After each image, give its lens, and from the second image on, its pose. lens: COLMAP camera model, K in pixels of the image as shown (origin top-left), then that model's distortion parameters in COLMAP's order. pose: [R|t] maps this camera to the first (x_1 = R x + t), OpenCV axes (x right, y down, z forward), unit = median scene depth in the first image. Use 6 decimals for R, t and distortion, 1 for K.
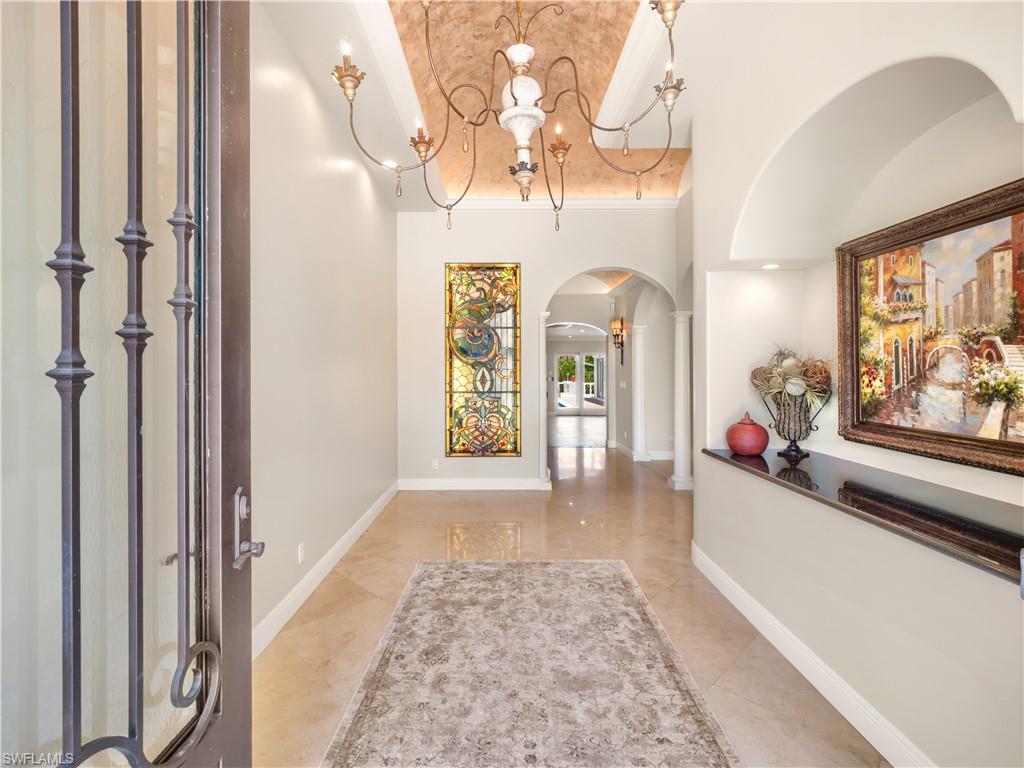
lens RADIAL K [[460.0, 0, 512.6], [0, 460.0, 373.7], [0, 0, 1]] dist [0.000502, 0.000085]
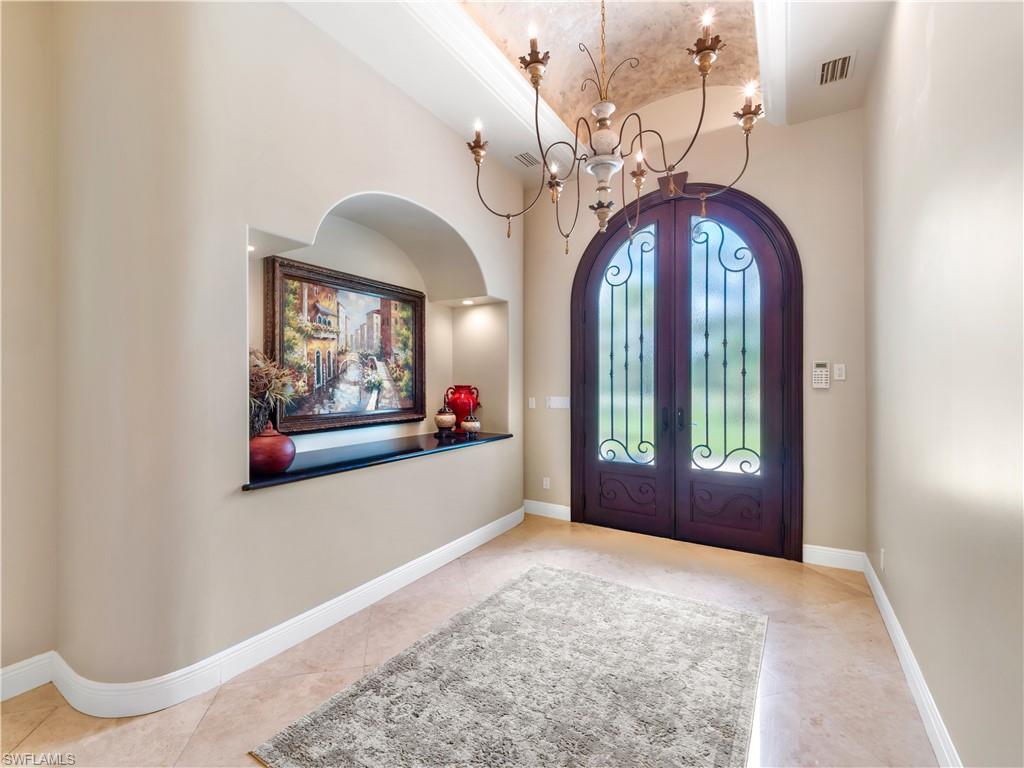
lens RADIAL K [[420.7, 0, 514.8], [0, 420.7, 380.5], [0, 0, 1]] dist [-0.000520, -0.000038]
pose [[-0.828840, 0.001384, 0.559484, -0.357750], [0.006413, 0.999955, 0.007027, 0.008726], [-0.559449, 0.009412, -0.828812, 1.785536]]
